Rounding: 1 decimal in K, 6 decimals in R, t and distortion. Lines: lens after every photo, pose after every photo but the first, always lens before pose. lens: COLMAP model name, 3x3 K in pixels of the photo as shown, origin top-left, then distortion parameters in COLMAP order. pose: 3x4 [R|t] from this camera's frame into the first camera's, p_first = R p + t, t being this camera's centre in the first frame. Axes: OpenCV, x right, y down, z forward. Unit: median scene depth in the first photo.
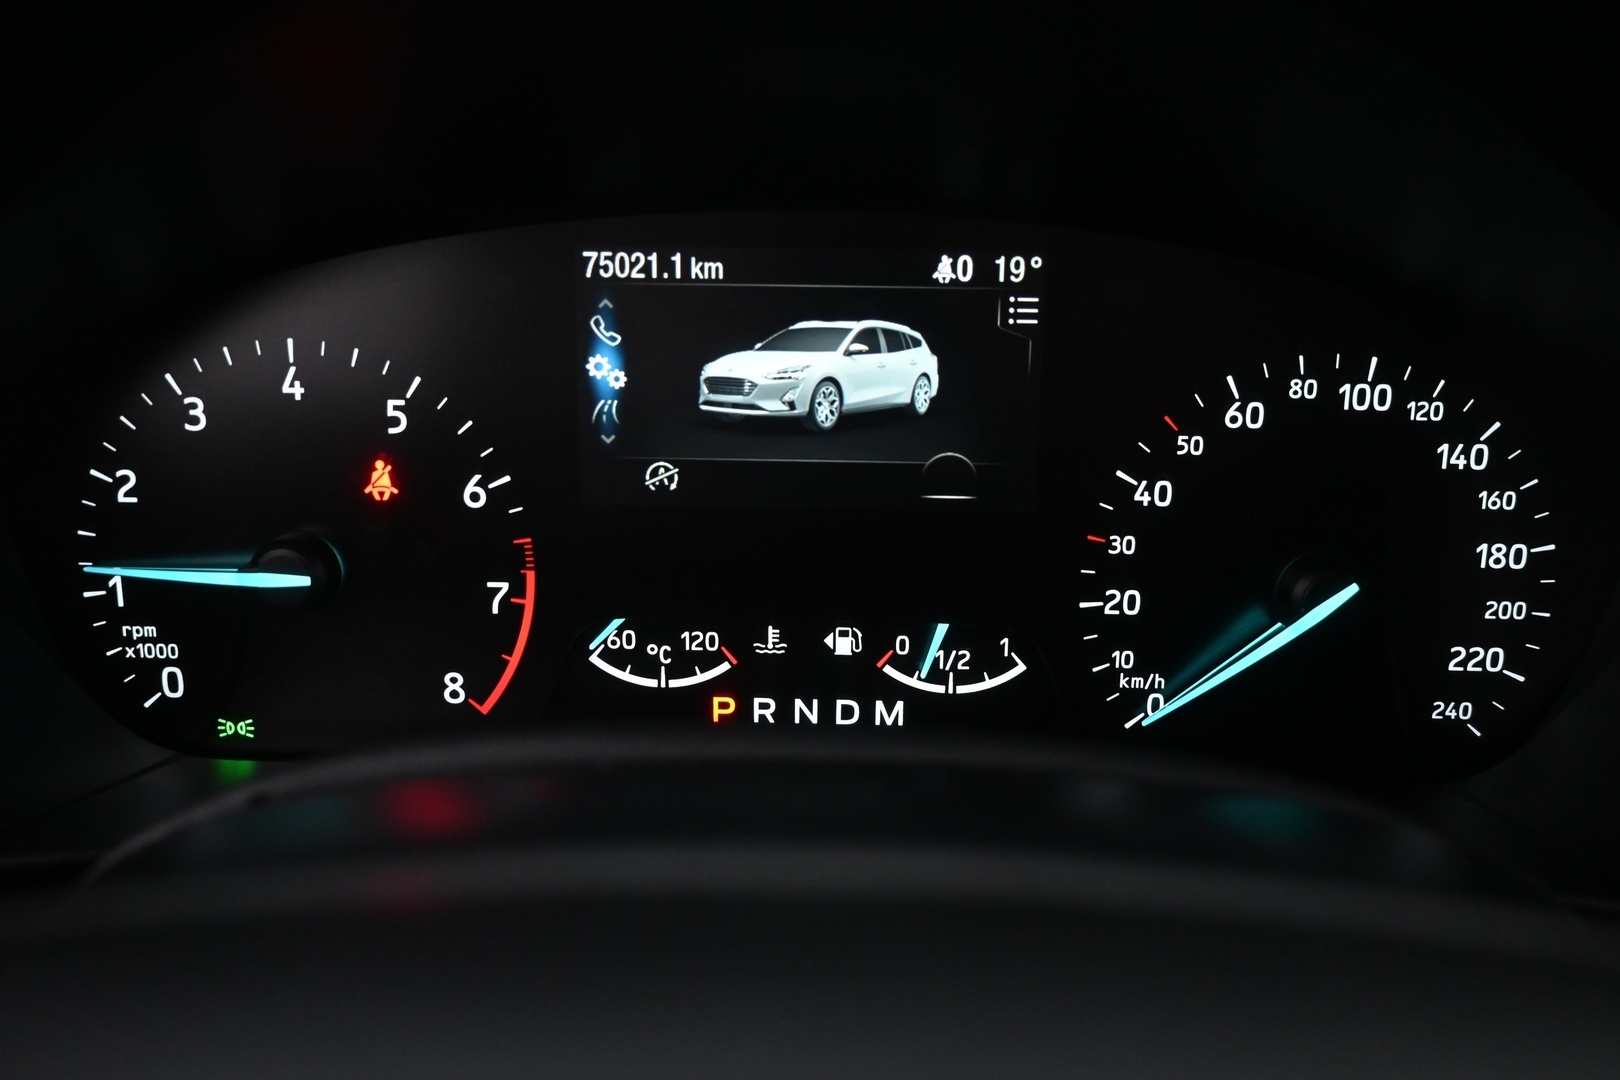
lens RADIAL K [[1307.0, 0, 805.5], [0, 1307.0, 533.0], [0, 0, 1]] dist [0.002442, 0.011009]
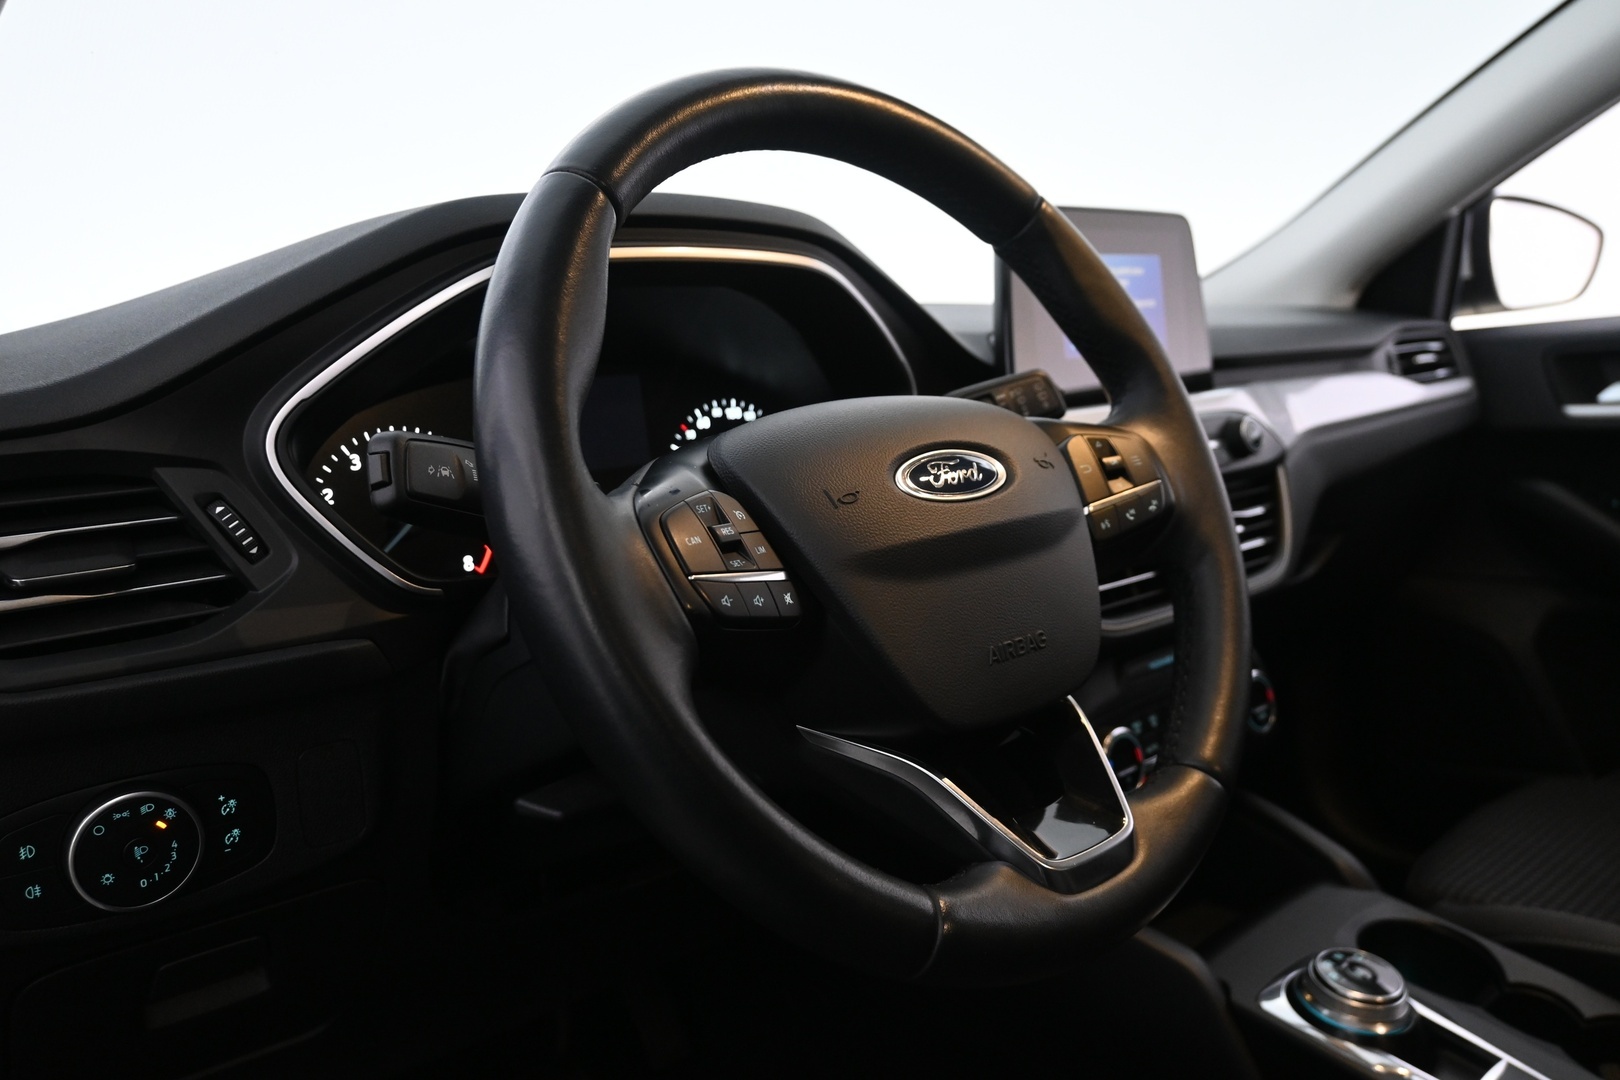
lens RADIAL K [[1307.0, 0, 812.8], [0, 1307.0, 544.0], [0, 0, 1]] dist [0.002442, 0.011009]
pose [[0.722627, -0.147659, 0.675283, -1.486511], [0.262310, 0.962423, -0.070255, 0.436589], [-0.639534, 0.227902, 0.734205, -1.241293]]
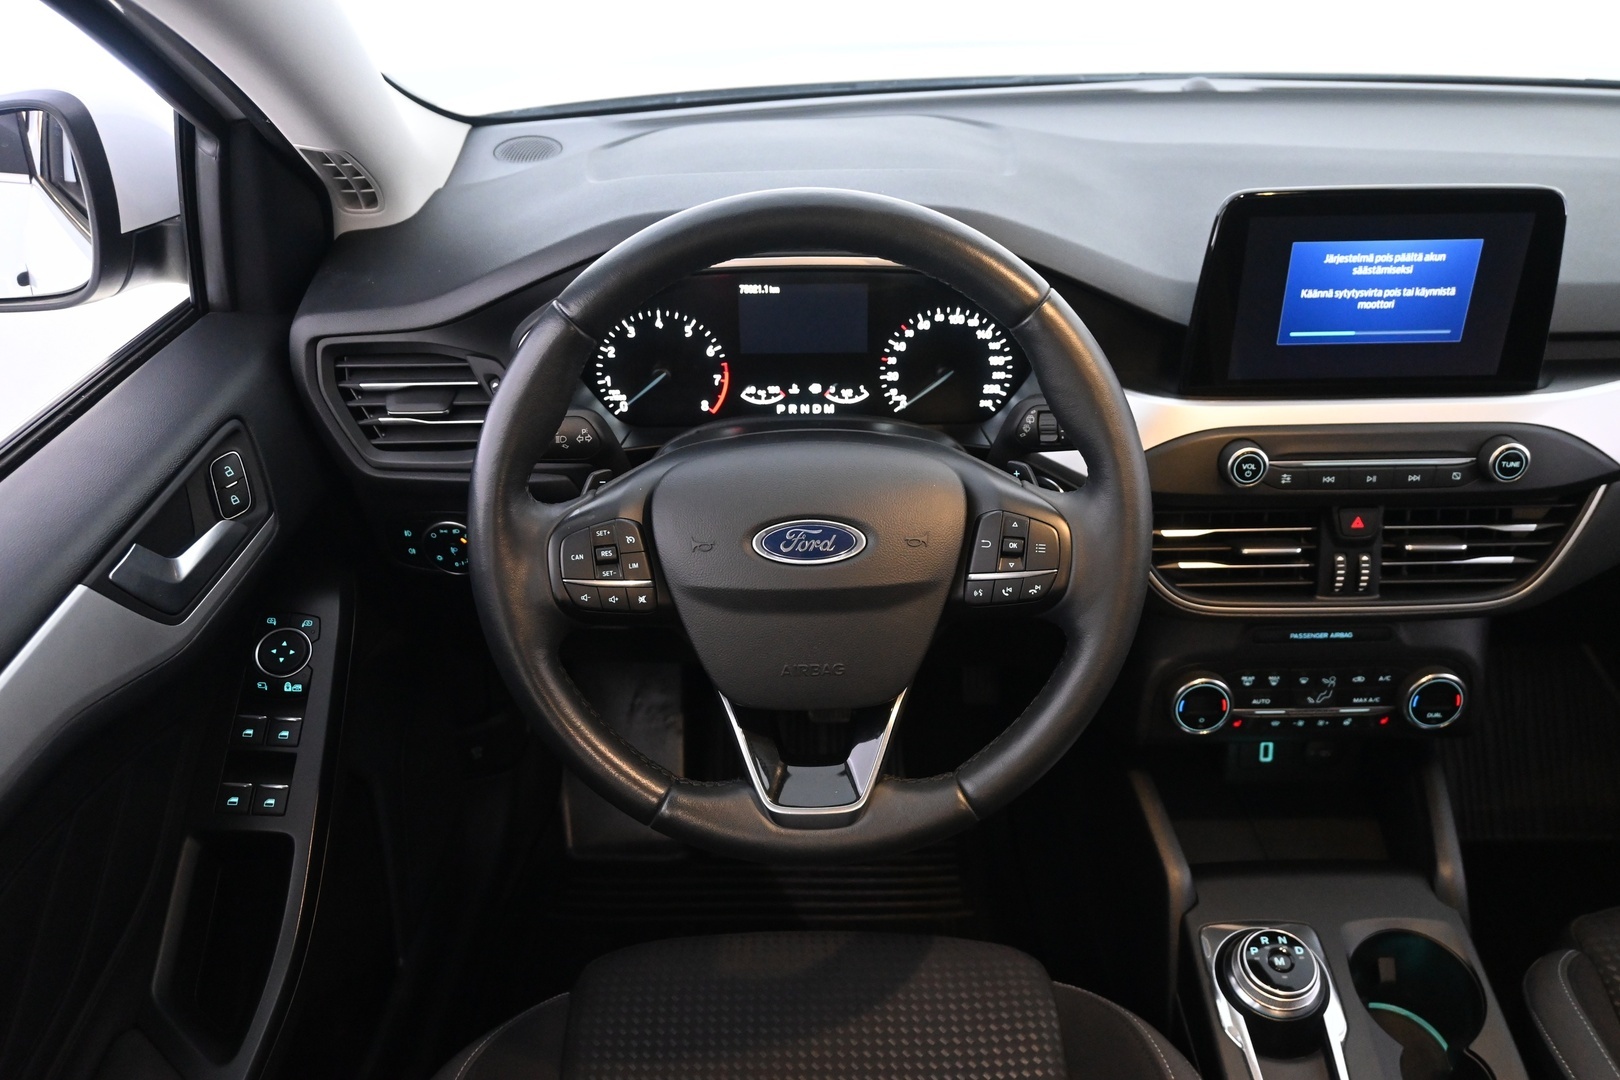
lens RADIAL K [[1307.0, 0, 797.4], [0, 1307.0, 532.8], [0, 0, 1]] dist [0.002442, 0.011009]
pose [[0.999504, -0.031254, 0.003829, -0.045135], [0.029323, 0.968206, 0.248429, -0.428426], [-0.011471, -0.248193, 0.968643, -2.566793]]
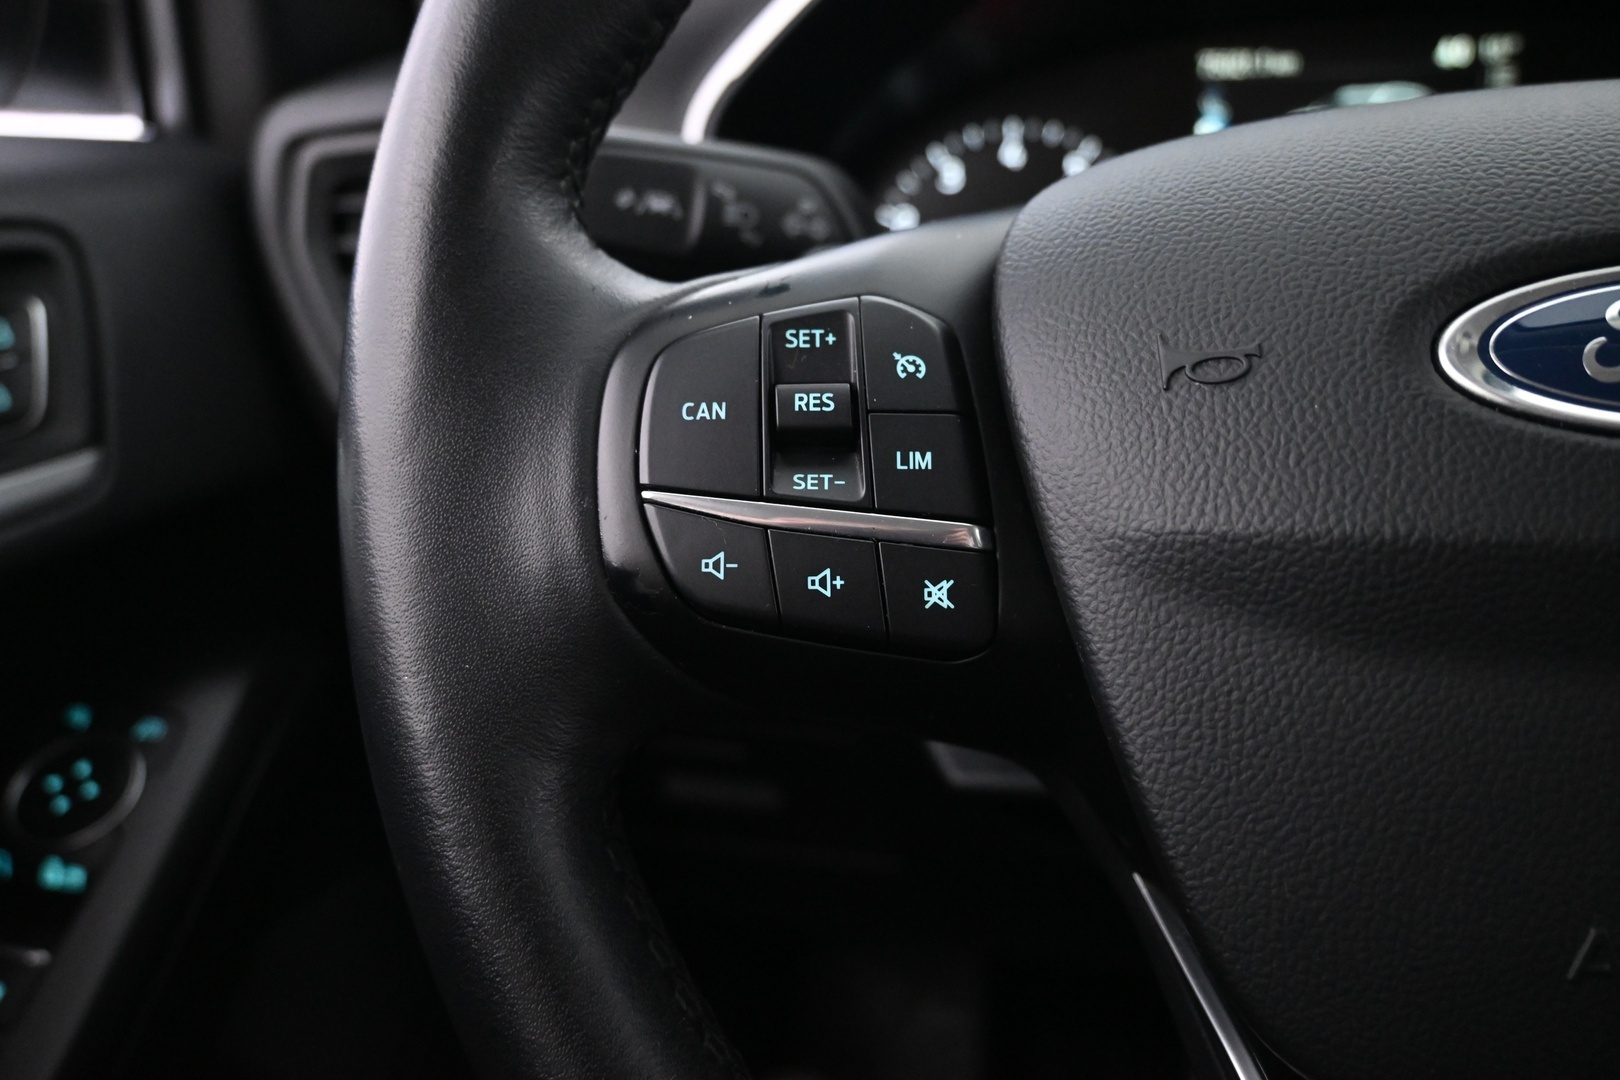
lens RADIAL K [[1307.0, 0, 805.7], [0, 1307.0, 546.9], [0, 0, 1]] dist [0.002442, 0.011009]
pose [[0.976680, 0.017016, -0.214026, -0.283525], [-0.011945, 0.999617, 0.024968, 0.334206], [0.214368, -0.021830, 0.976509, -0.641451]]
